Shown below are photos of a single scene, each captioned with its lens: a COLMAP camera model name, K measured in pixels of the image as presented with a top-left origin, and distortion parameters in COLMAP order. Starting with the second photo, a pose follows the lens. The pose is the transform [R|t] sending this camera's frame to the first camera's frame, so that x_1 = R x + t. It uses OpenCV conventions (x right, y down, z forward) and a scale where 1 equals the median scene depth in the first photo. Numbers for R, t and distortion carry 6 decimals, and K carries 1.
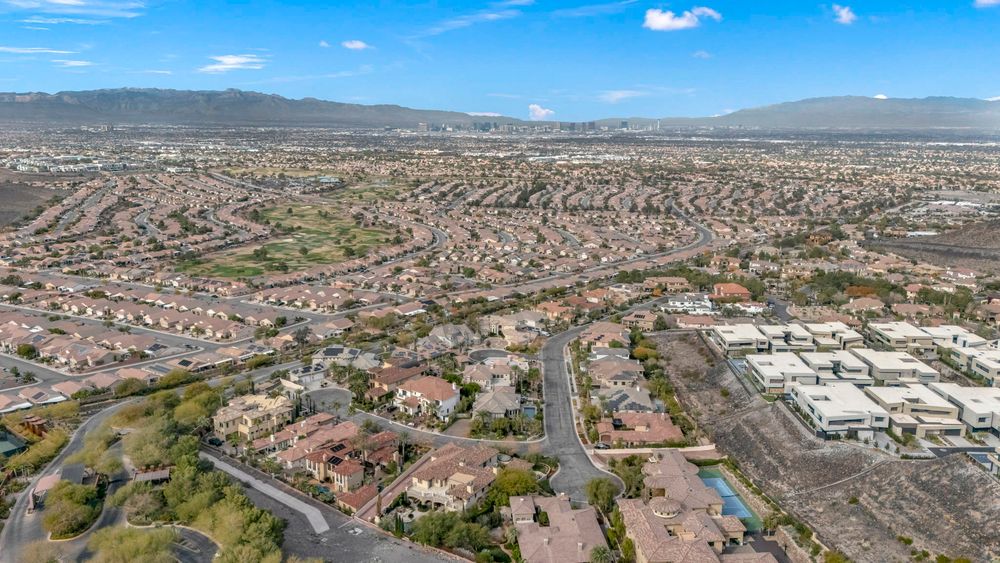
lens RADIAL K [[751.6, 0, 505.1], [0, 751.6, 285.2], [0, 0, 1]] dist [0.088023, -0.091824]
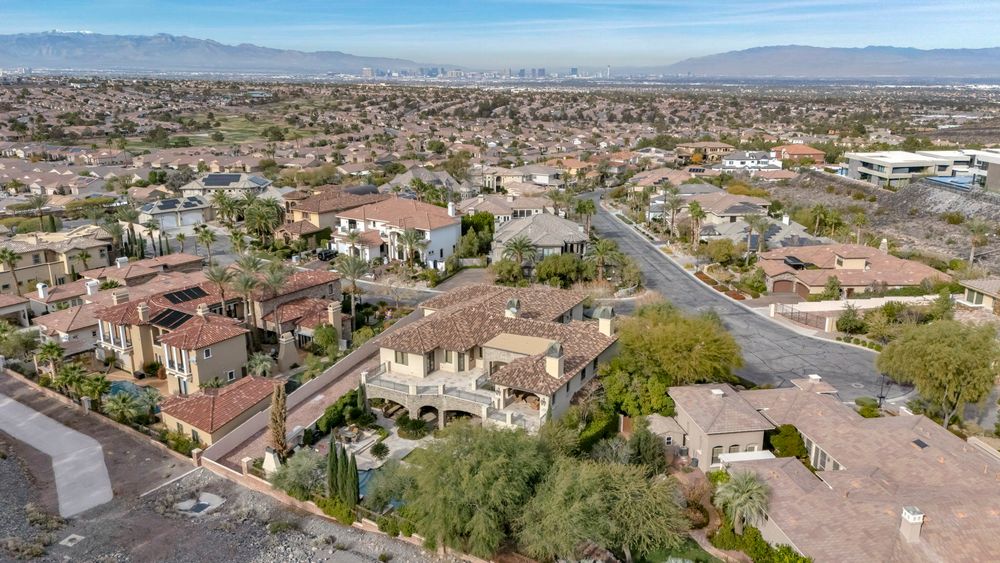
lens RADIAL K [[742.7, 0, 504.3], [0, 742.7, 282.4], [0, 0, 1]] dist [0.087977, -0.089010]
pose [[0.997620, -0.016164, 0.067037, -0.070729], [0.012465, 0.998396, 0.055233, 0.166754], [-0.067822, -0.054266, 0.996221, 0.526499]]
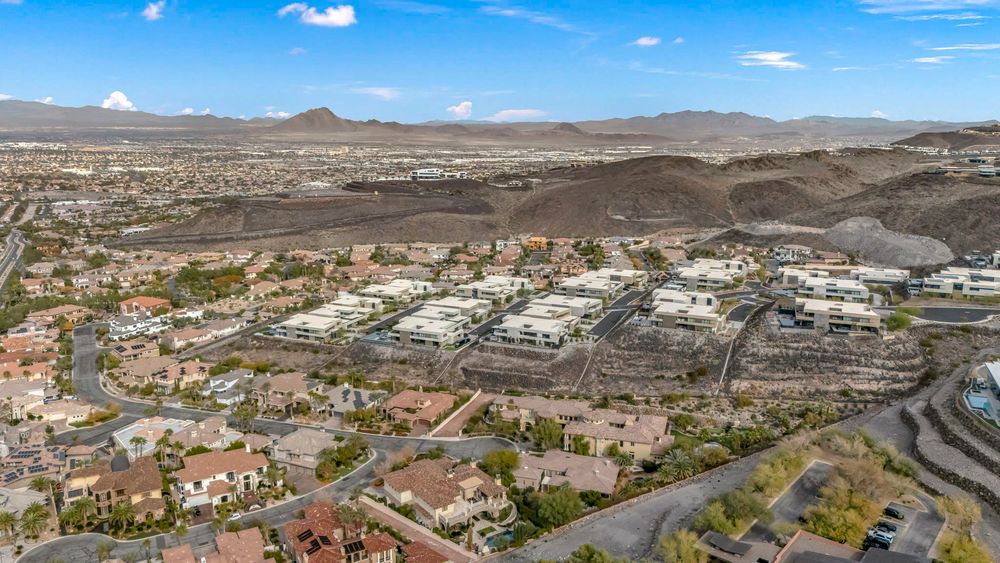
lens RADIAL K [[751.6, 0, 505.1], [0, 751.6, 285.2], [0, 0, 1]] dist [0.088023, -0.091824]
pose [[0.368334, -0.193052, 0.909429, -0.710715], [0.196474, 0.972273, 0.126818, -0.087576], [-0.908696, 0.131967, 0.396051, 0.440511]]
